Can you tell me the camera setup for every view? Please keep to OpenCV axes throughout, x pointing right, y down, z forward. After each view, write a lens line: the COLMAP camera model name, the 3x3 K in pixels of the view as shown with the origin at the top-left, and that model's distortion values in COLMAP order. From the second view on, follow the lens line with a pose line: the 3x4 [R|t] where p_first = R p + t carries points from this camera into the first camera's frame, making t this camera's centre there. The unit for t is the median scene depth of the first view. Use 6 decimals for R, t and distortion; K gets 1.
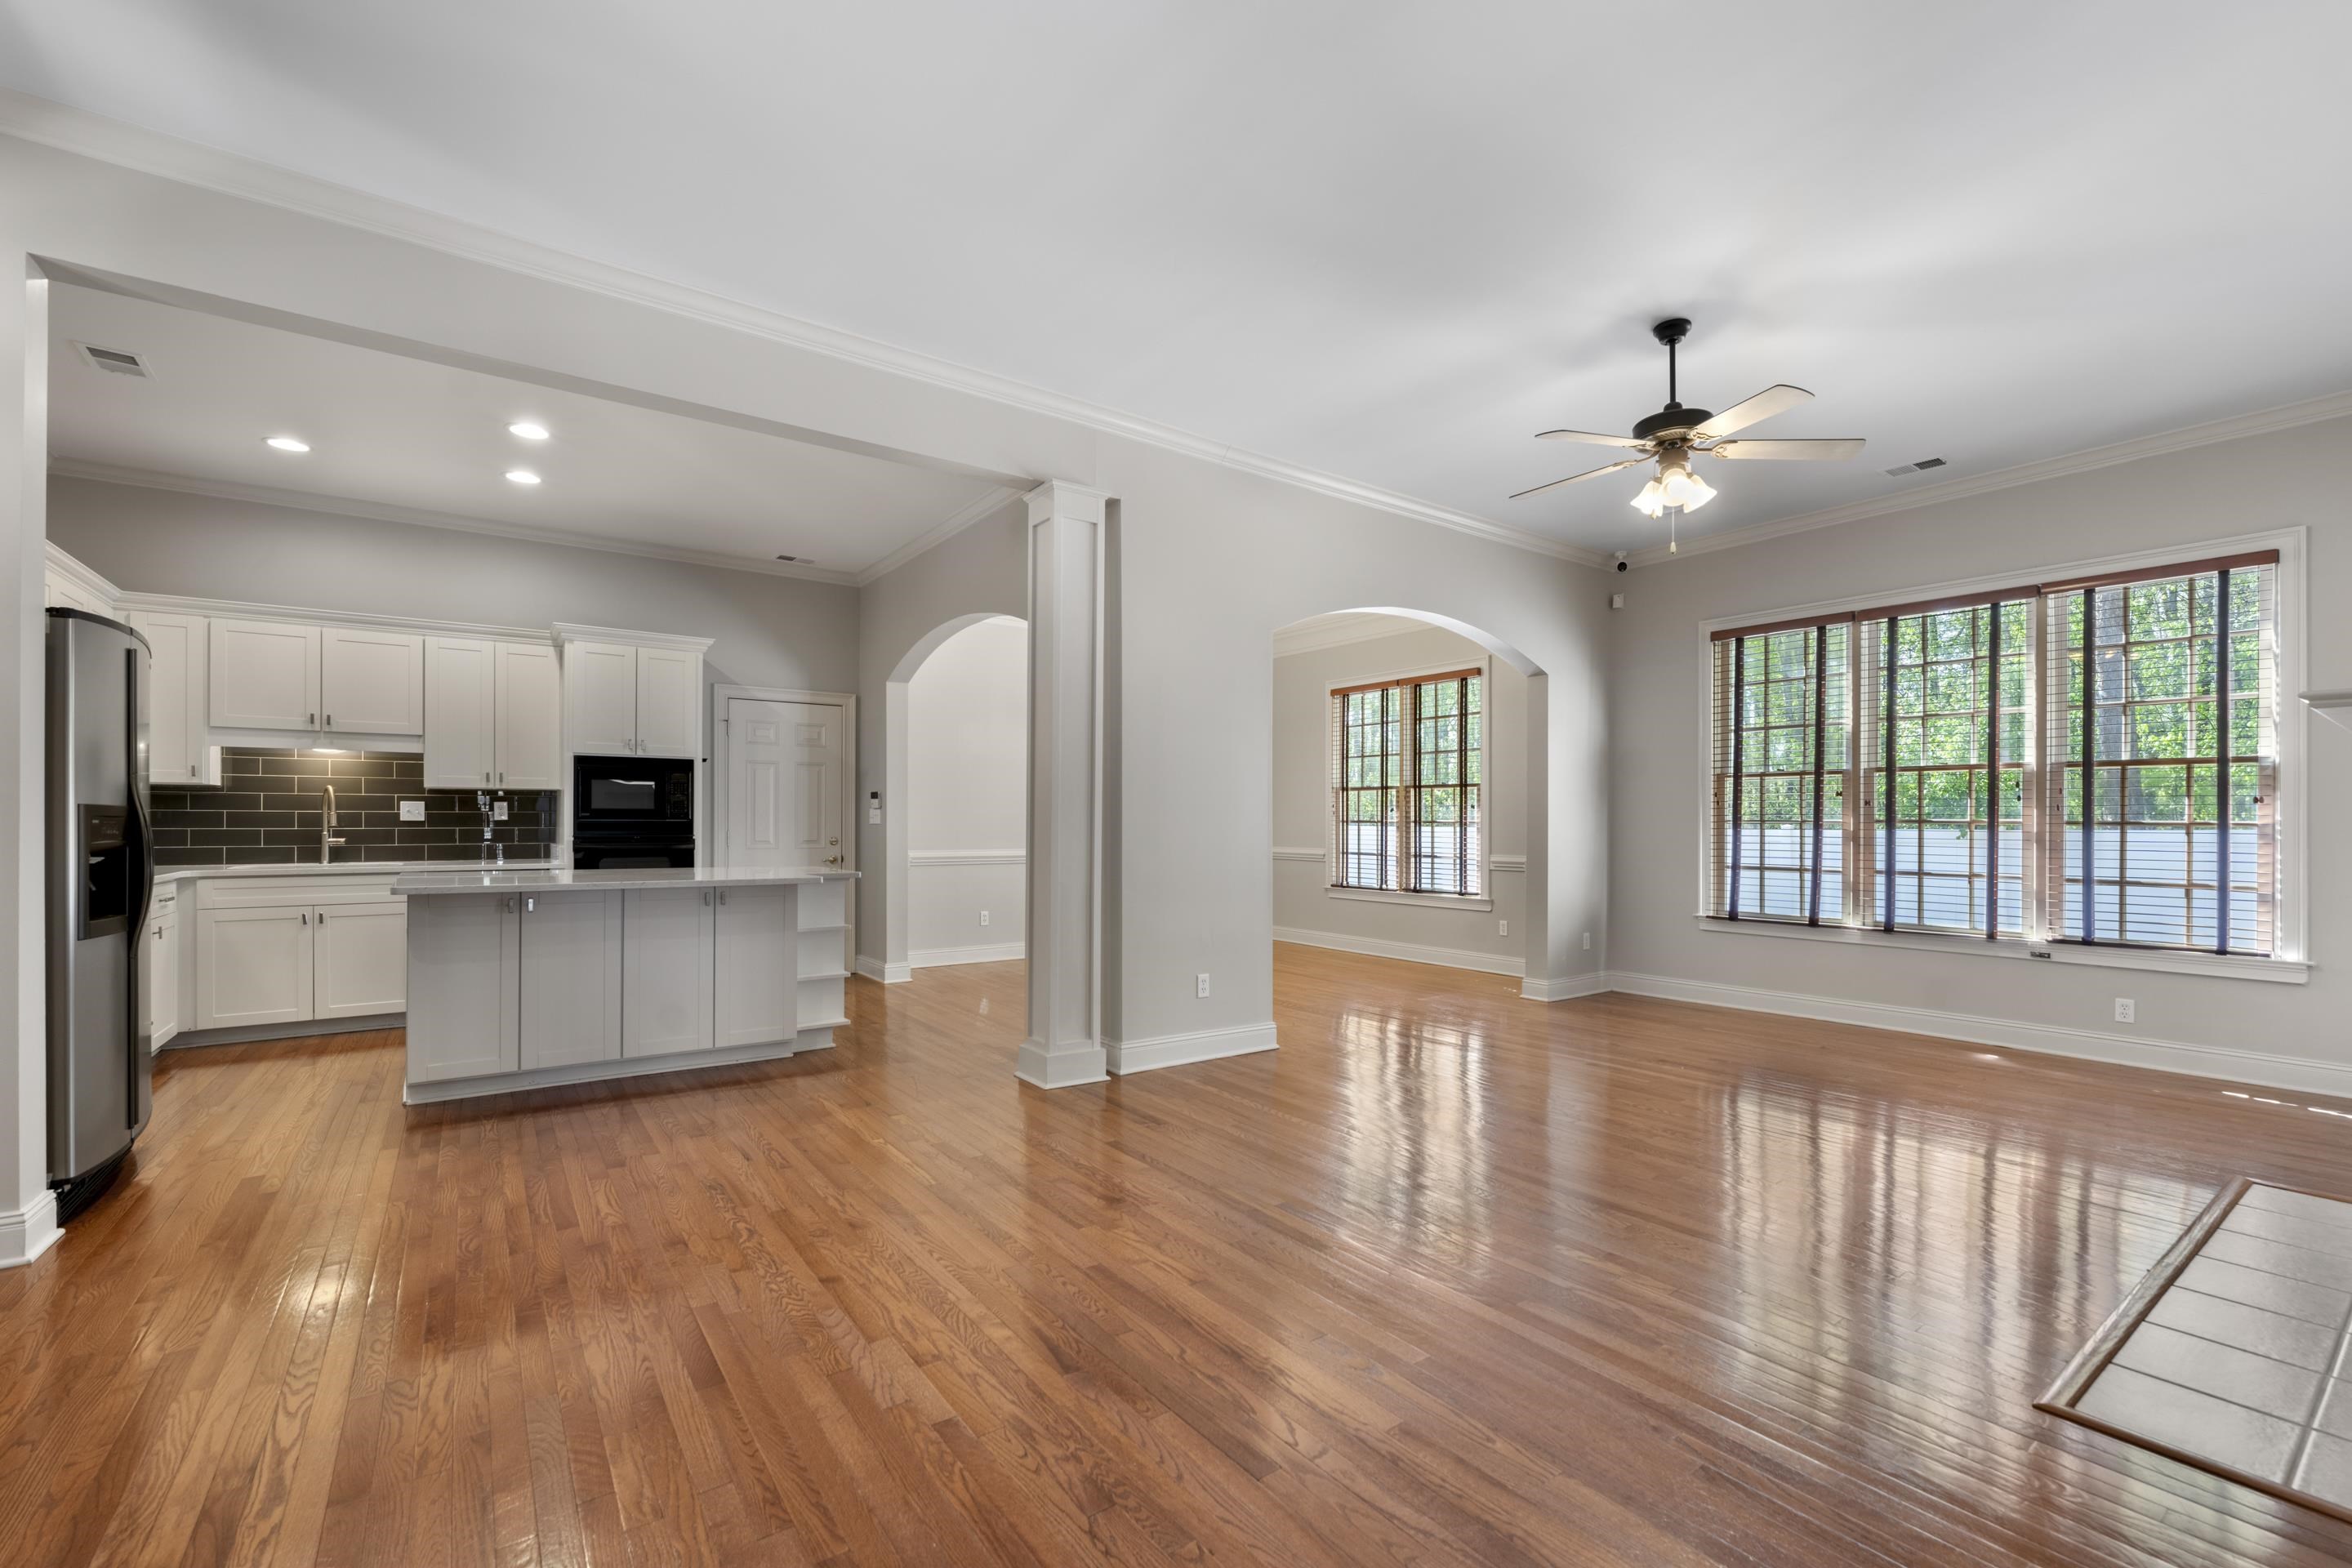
lens RADIAL K [[971.8, 0, 1163.8], [0, 971.8, 831.0], [0, 0, 1]] dist [0.000492, 0.000060]
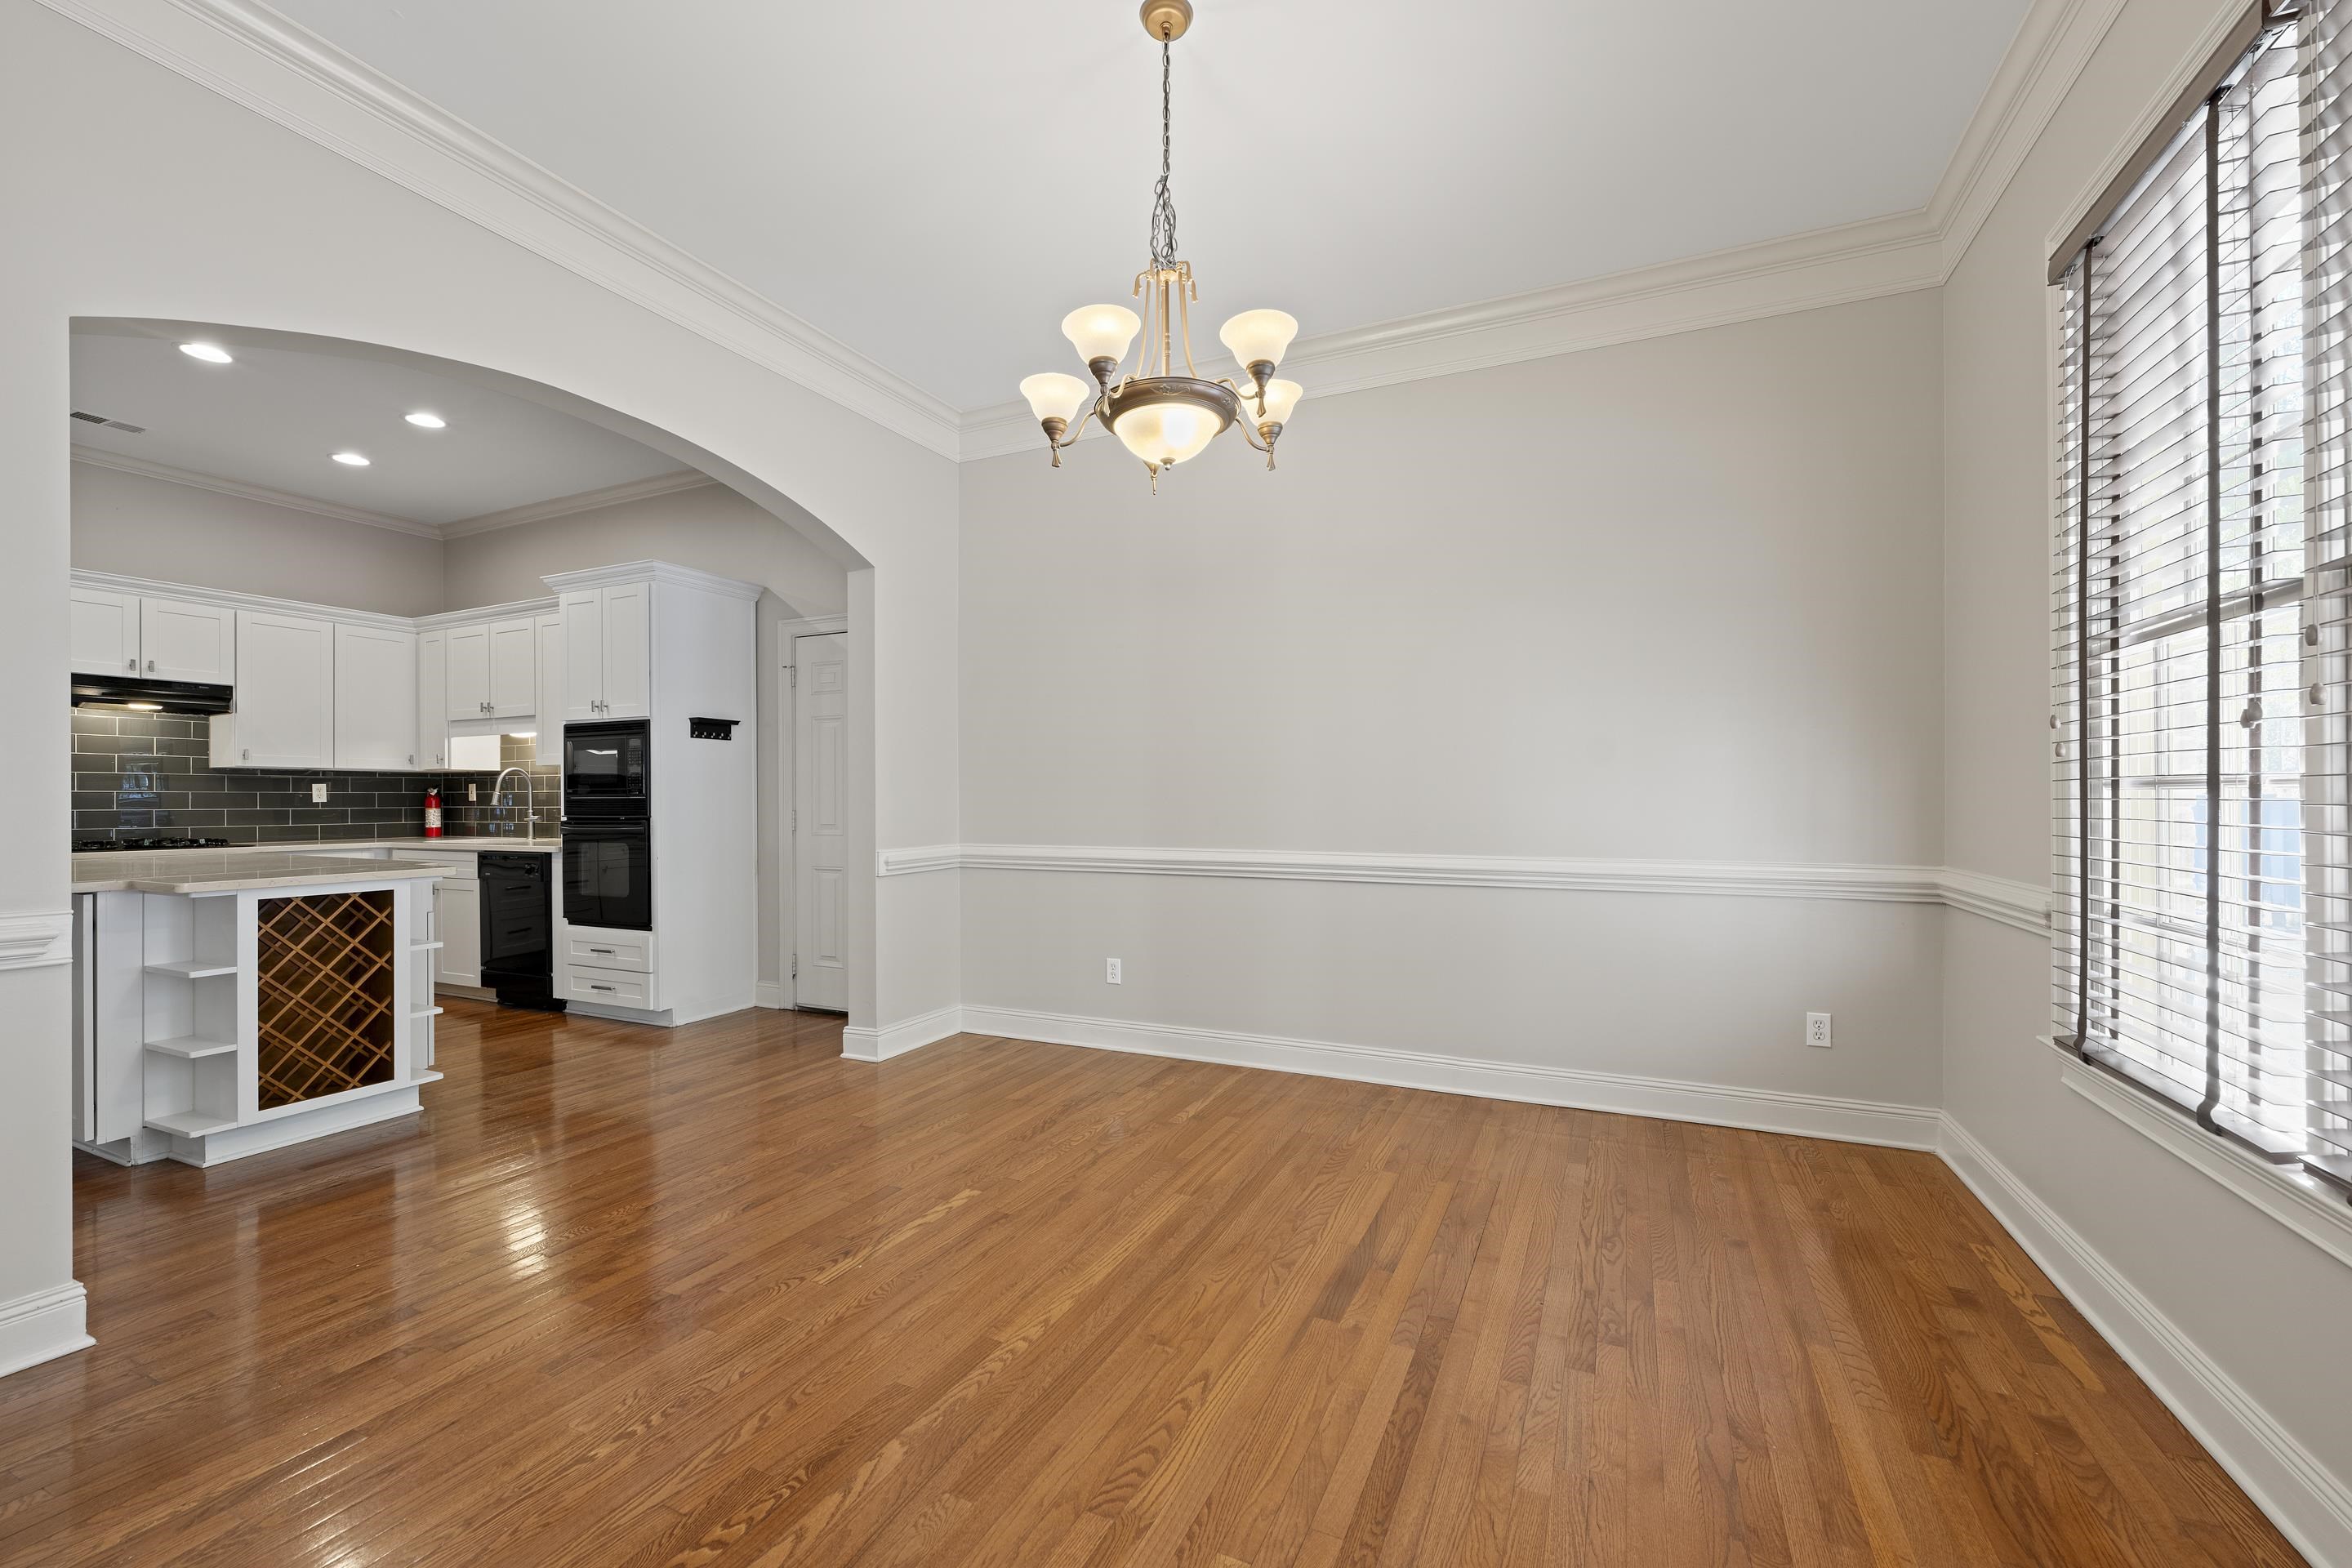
lens RADIAL K [[961.8, 0, 1179.6], [0, 961.8, 798.3], [0, 0, 1]] dist [-0.001037, -0.000237]
pose [[0.490016, -0.004591, -0.871702, 0.426741], [-0.002888, 0.999972, -0.006890, -0.006606], [0.871709, 0.005894, 0.489989, 1.053711]]
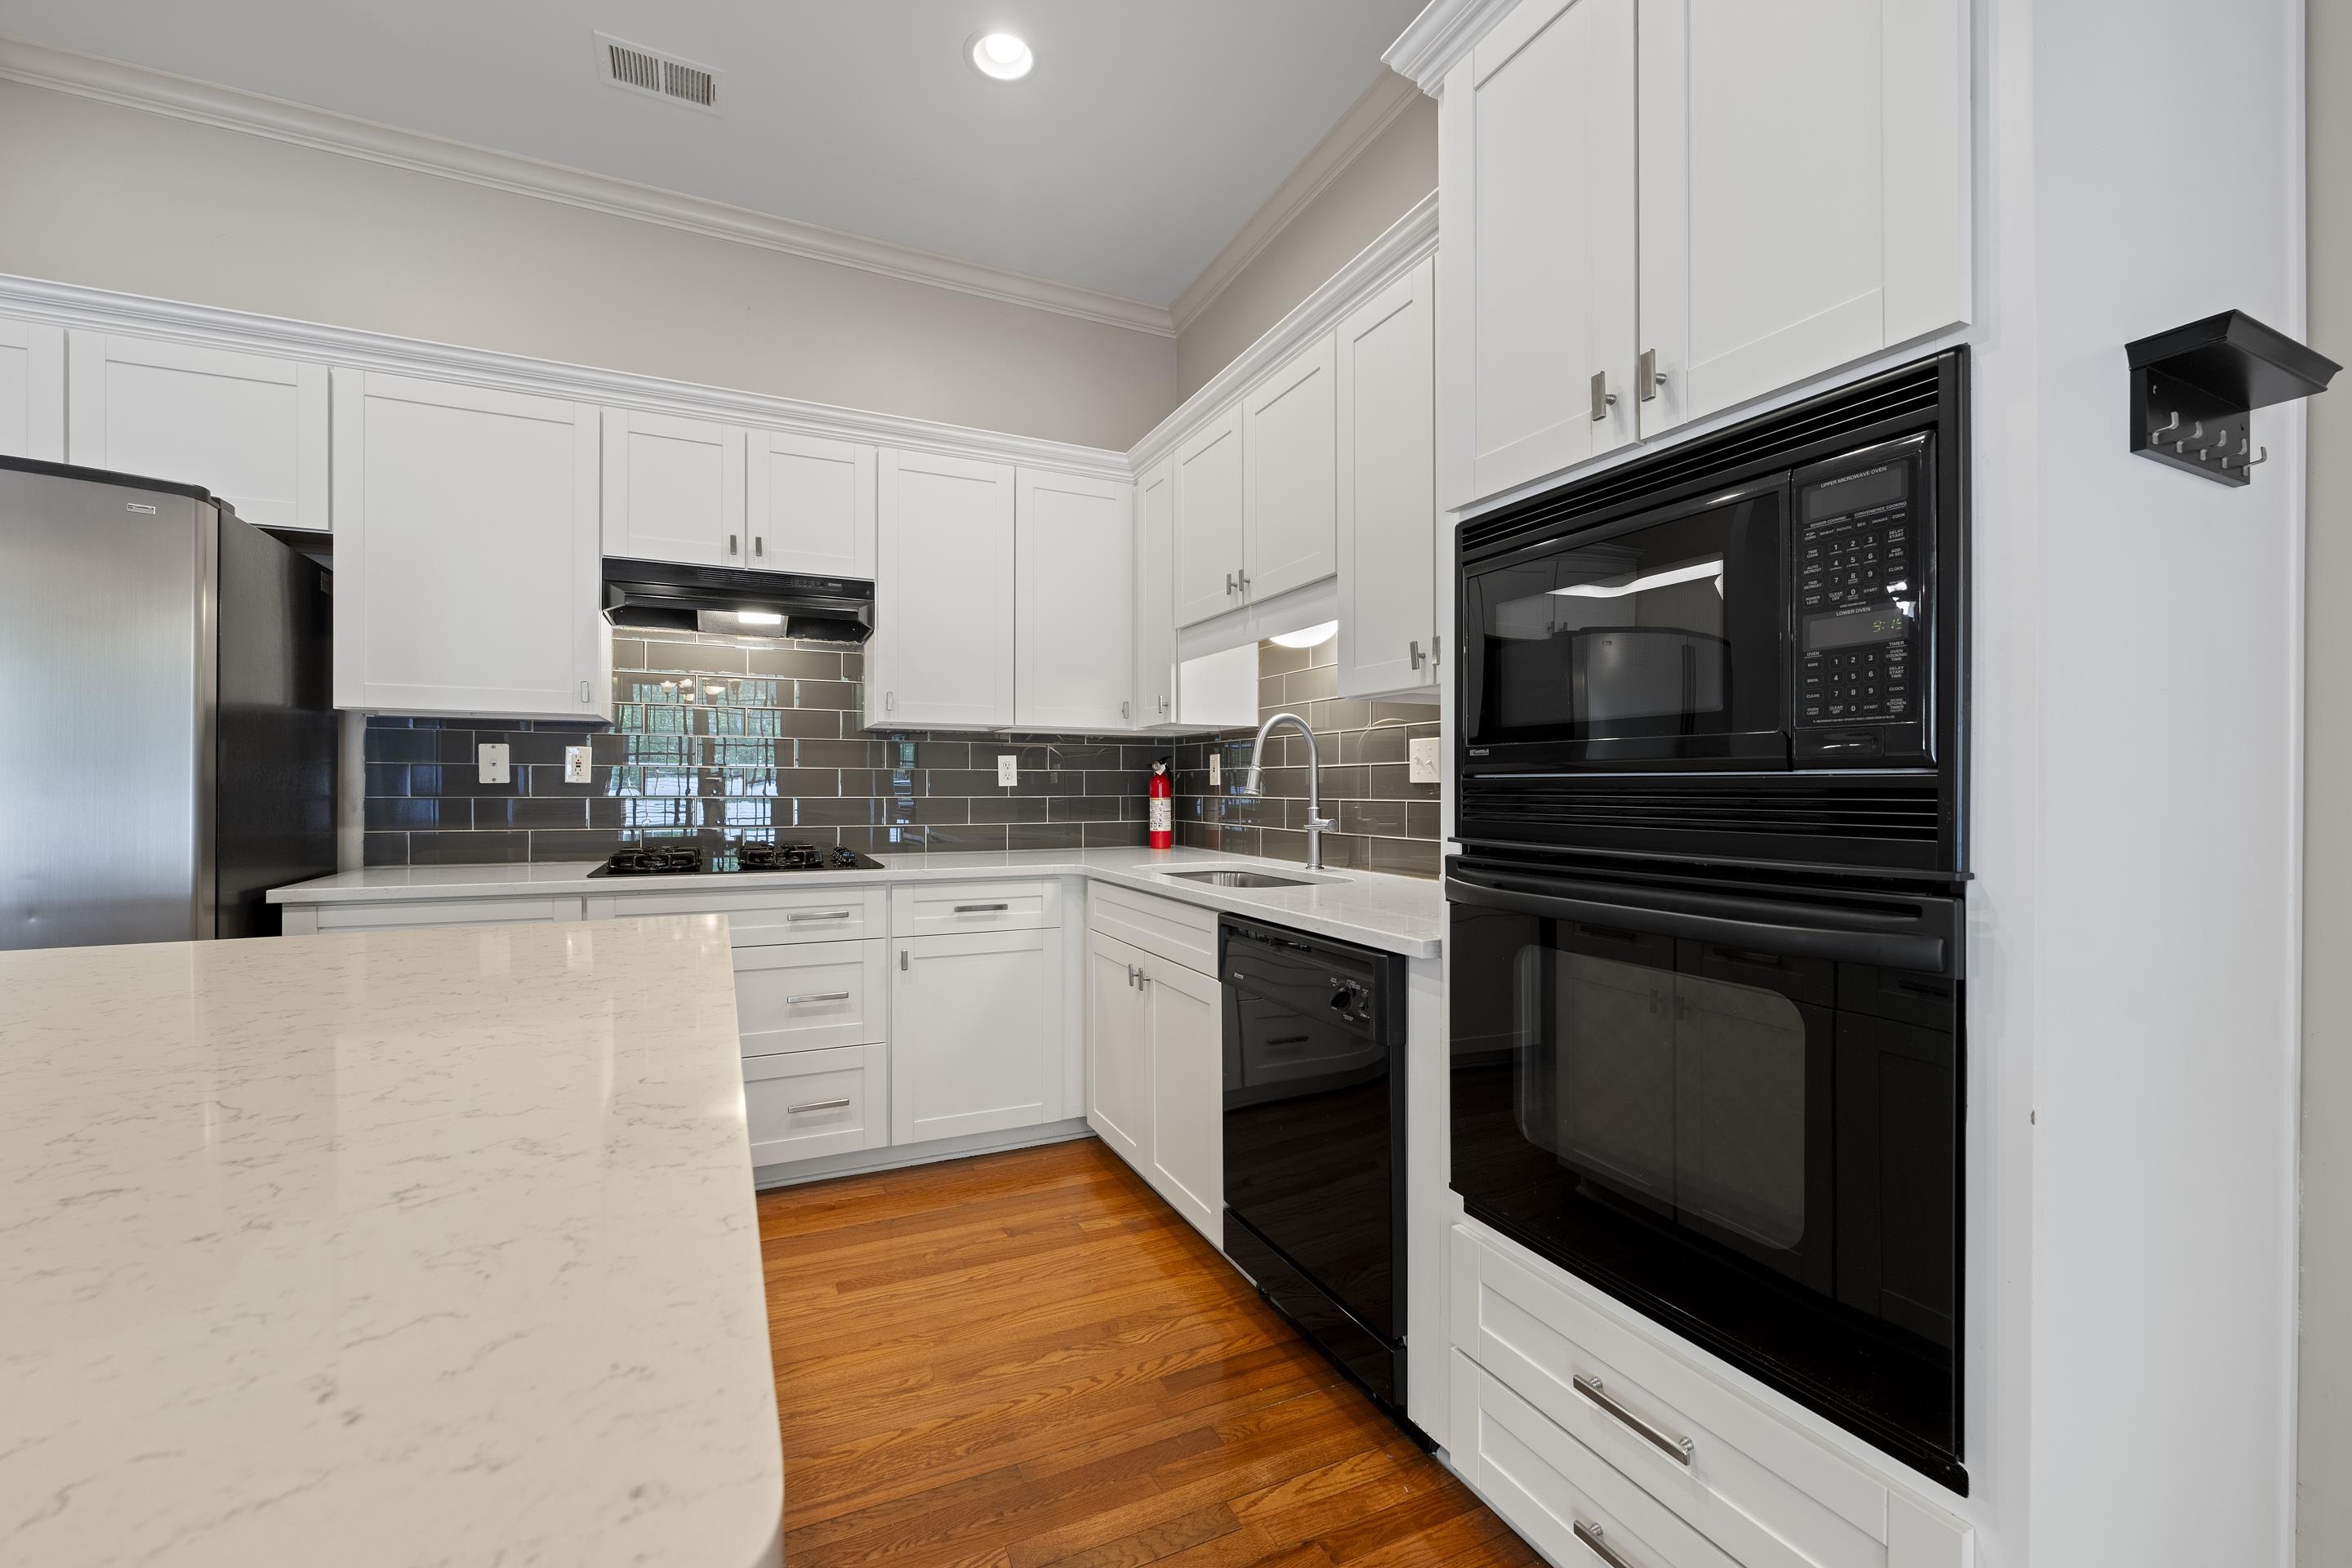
lens RADIAL K [[946.2, 0, 1168.9], [0, 946.2, 790.3], [0, 0, 1]] dist [-0.006867, -0.000152]
pose [[-0.181776, 0.001963, -0.983338, -0.346322], [-0.010793, 0.999934, 0.003991, -0.007832], [0.983281, 0.011338, -0.181743, 0.965805]]
